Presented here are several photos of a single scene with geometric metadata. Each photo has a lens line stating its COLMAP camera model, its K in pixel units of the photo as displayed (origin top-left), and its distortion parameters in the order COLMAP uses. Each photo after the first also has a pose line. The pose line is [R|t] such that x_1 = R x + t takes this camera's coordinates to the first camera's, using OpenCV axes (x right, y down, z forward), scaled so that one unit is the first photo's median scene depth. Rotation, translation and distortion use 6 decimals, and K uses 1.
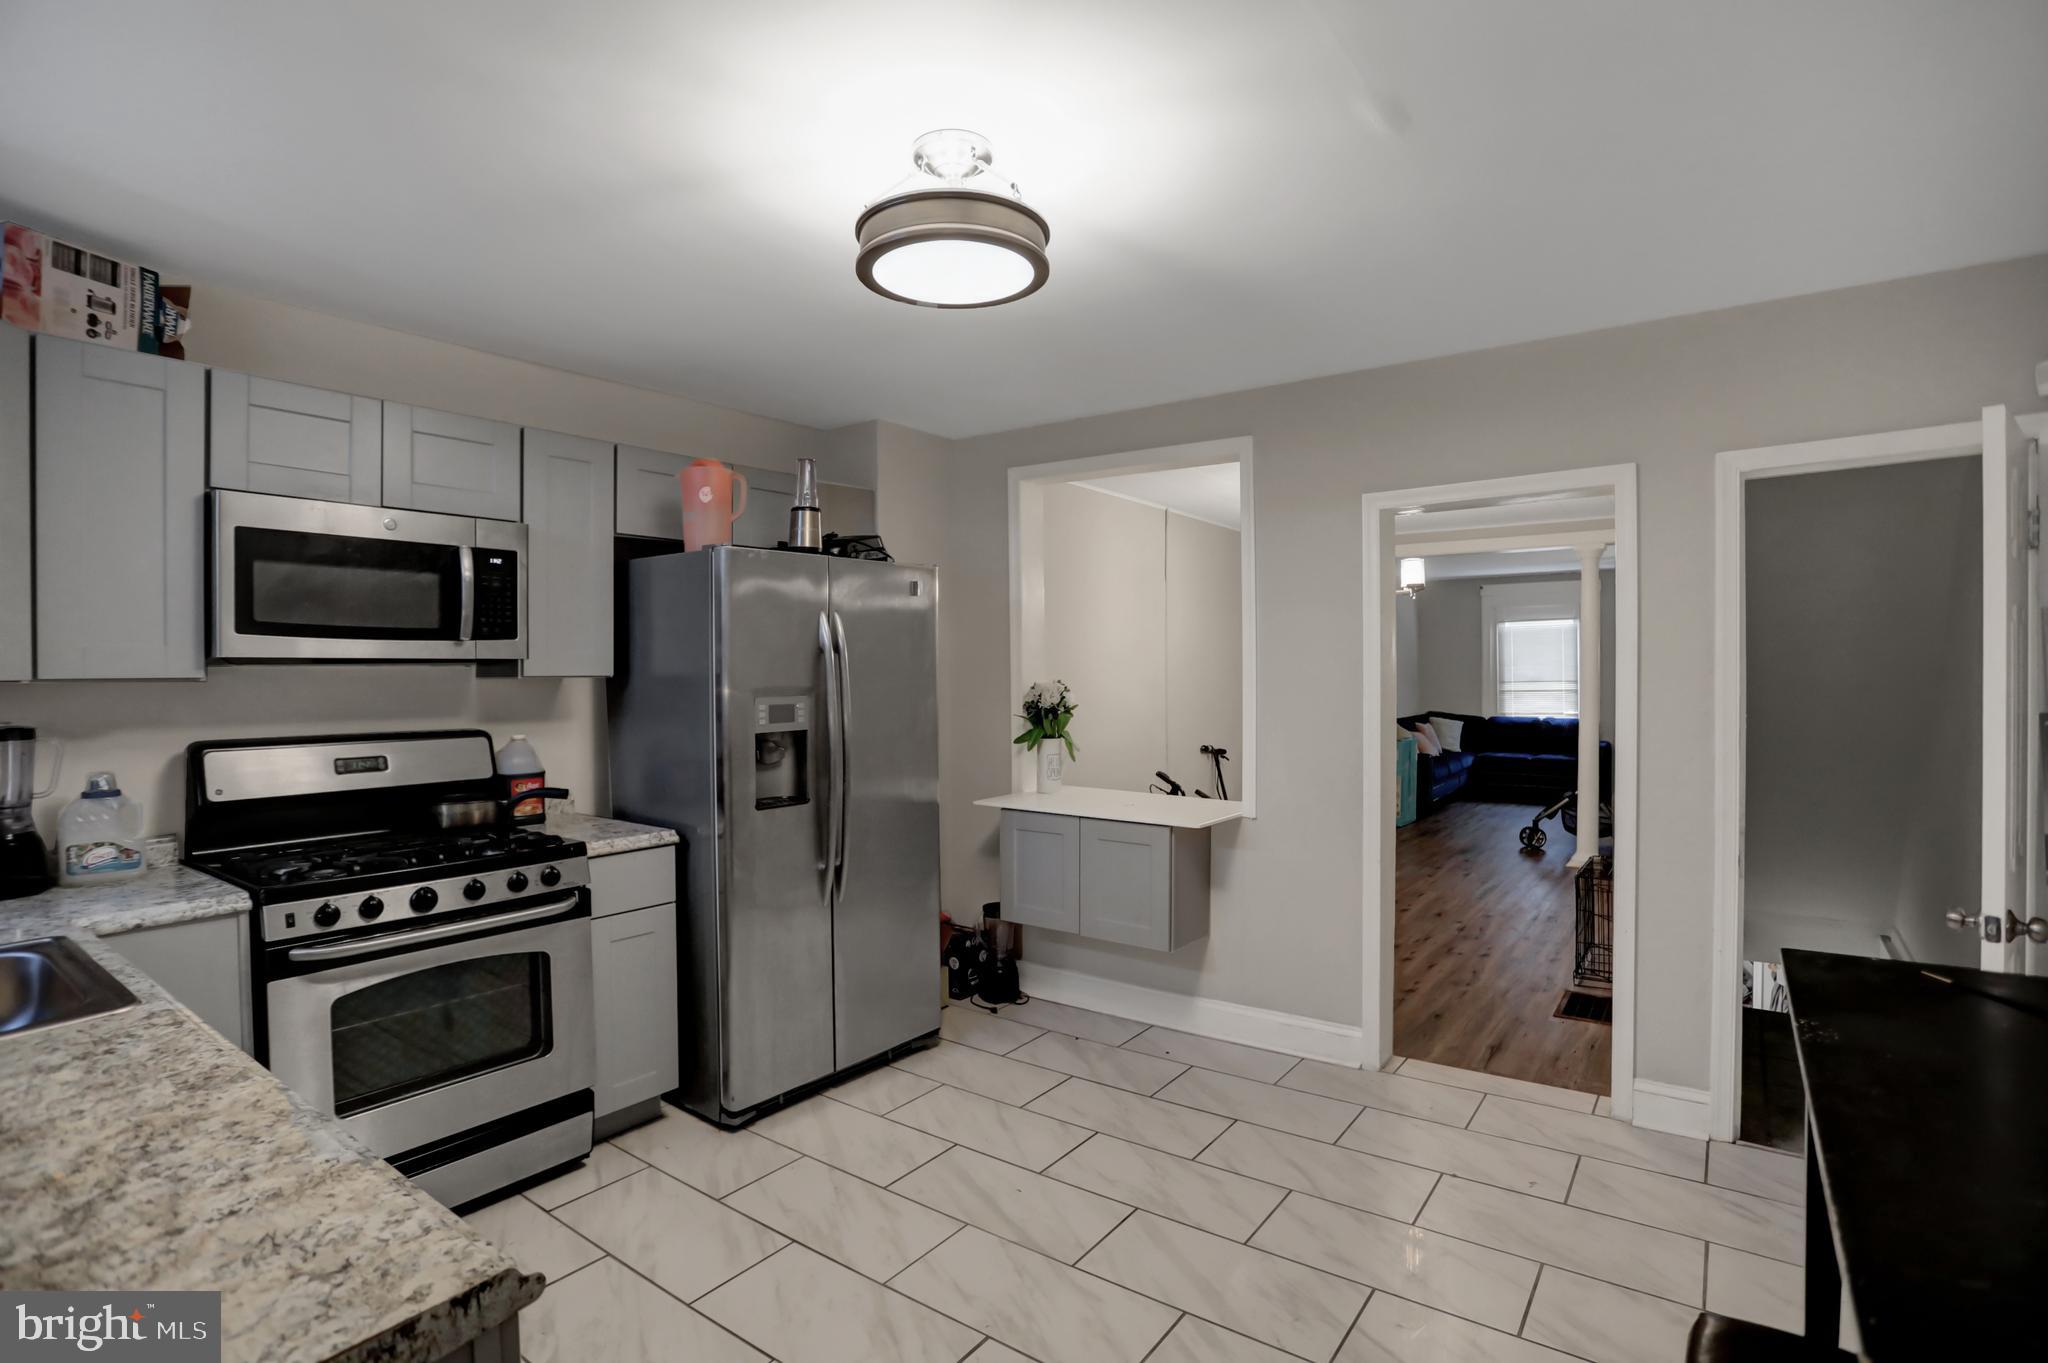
lens RADIAL K [[989.3, 0, 1025.9], [0, 989.3, 679.6], [0, 0, 1]] dist [-0.074726, 0.029710]
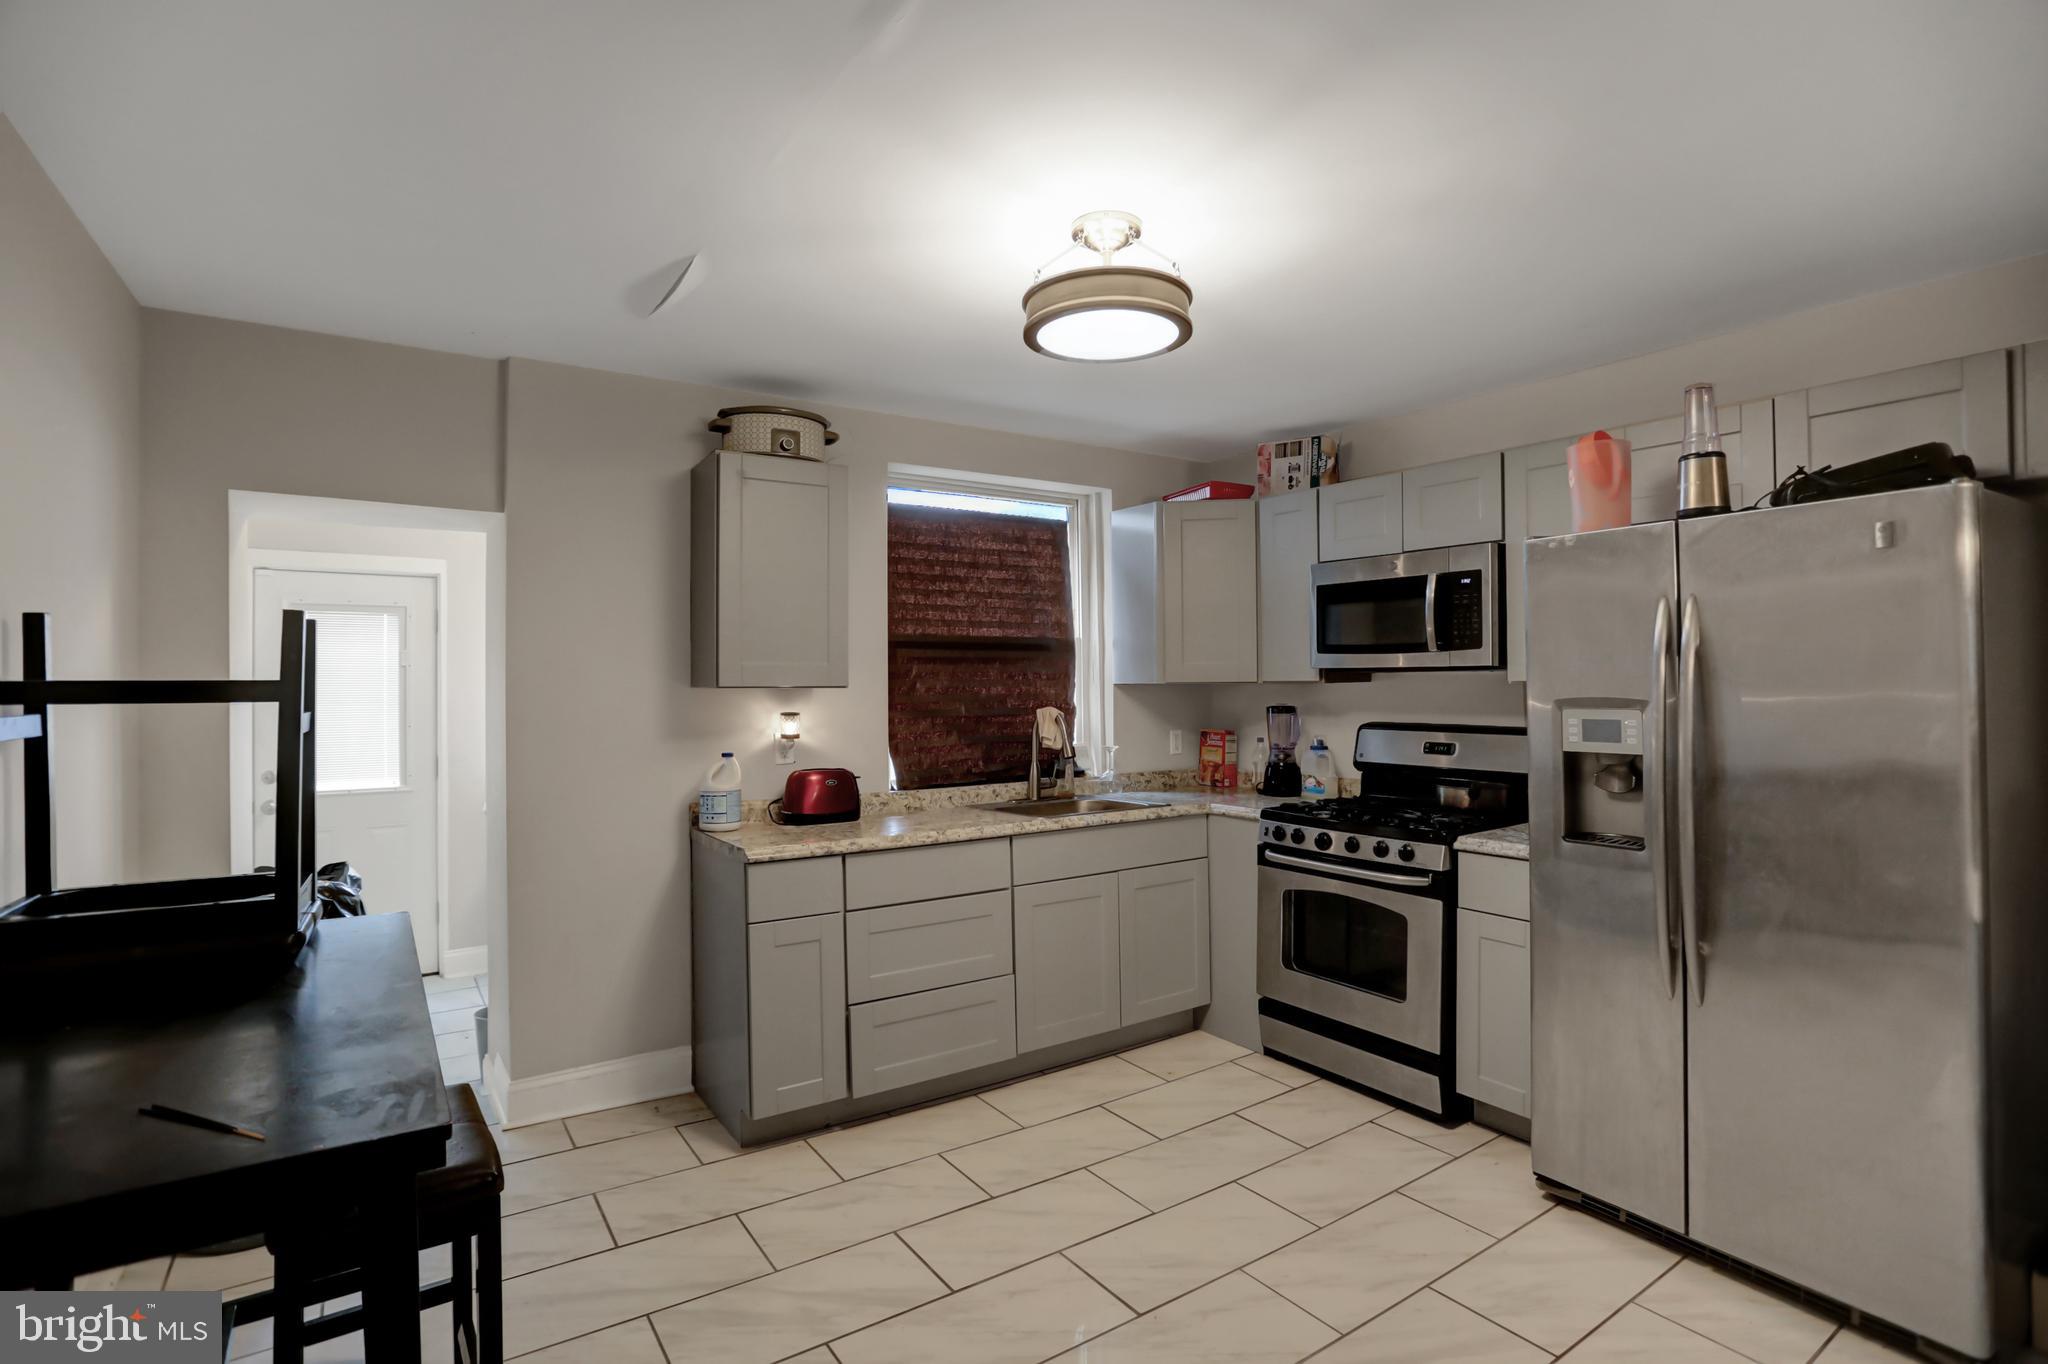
lens RADIAL K [[989.8, 0, 1025.4], [0, 989.8, 675.4], [0, 0, 1]] dist [-0.081040, 0.038715]
pose [[-0.331951, 0.005725, -0.943279, 0.639056], [0.000801, 0.999983, 0.005787, -0.015564], [0.943296, 0.001165, -0.331950, 0.791547]]
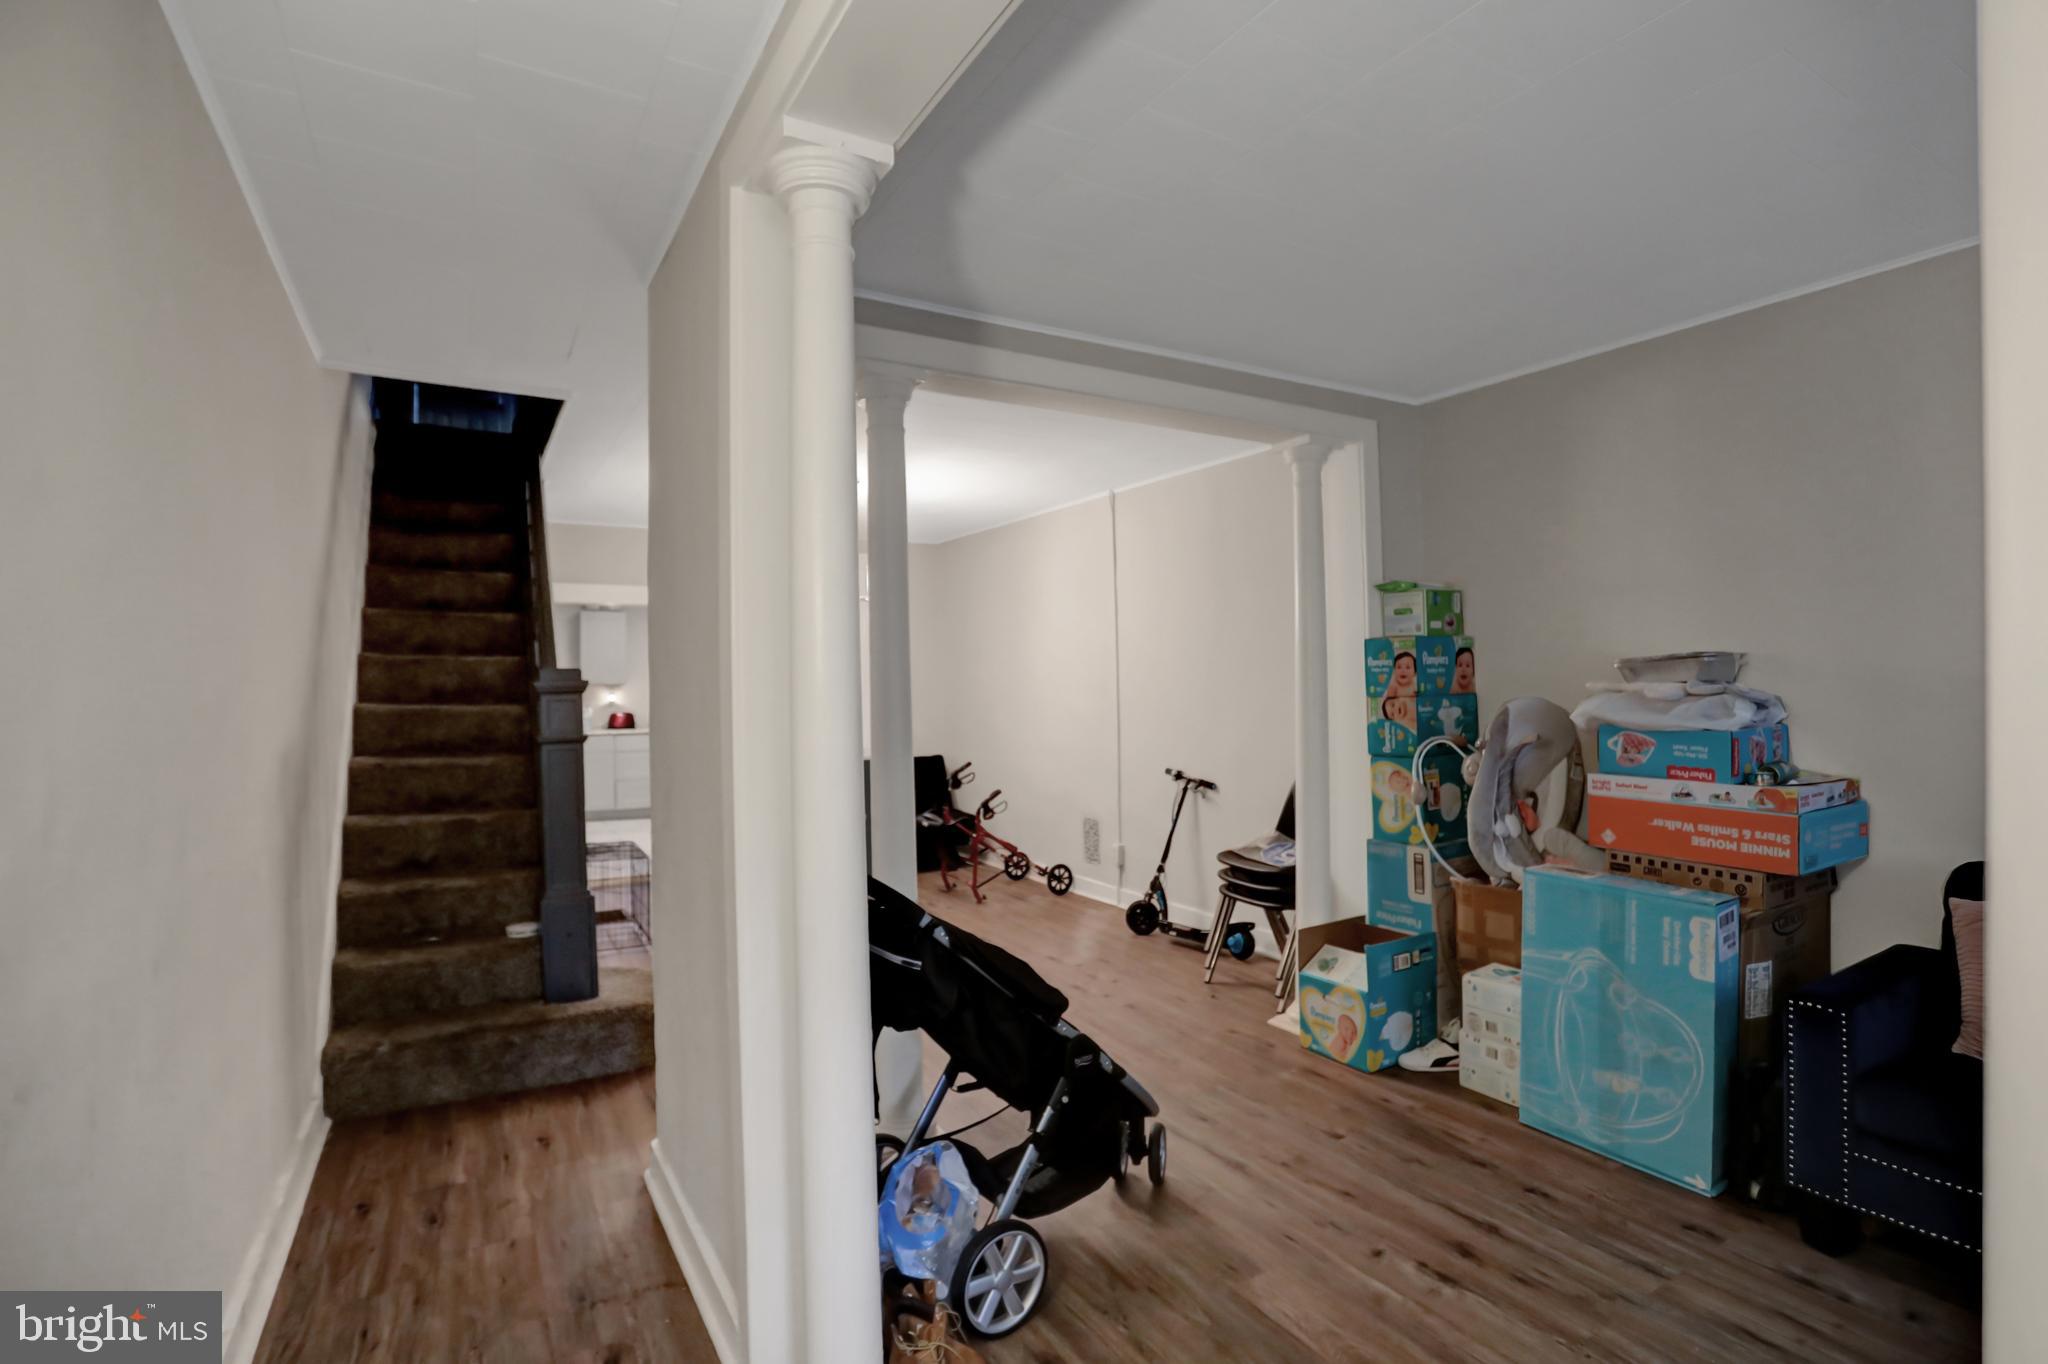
lens RADIAL K [[989.3, 0, 1025.9], [0, 989.3, 680.1], [0, 0, 1]] dist [-0.074726, 0.029710]
pose [[-0.396759, 0.008062, -0.917887, 2.175281], [0.009885, 0.999941, 0.004510, -0.016202], [0.917869, -0.007284, -0.396816, 2.802560]]
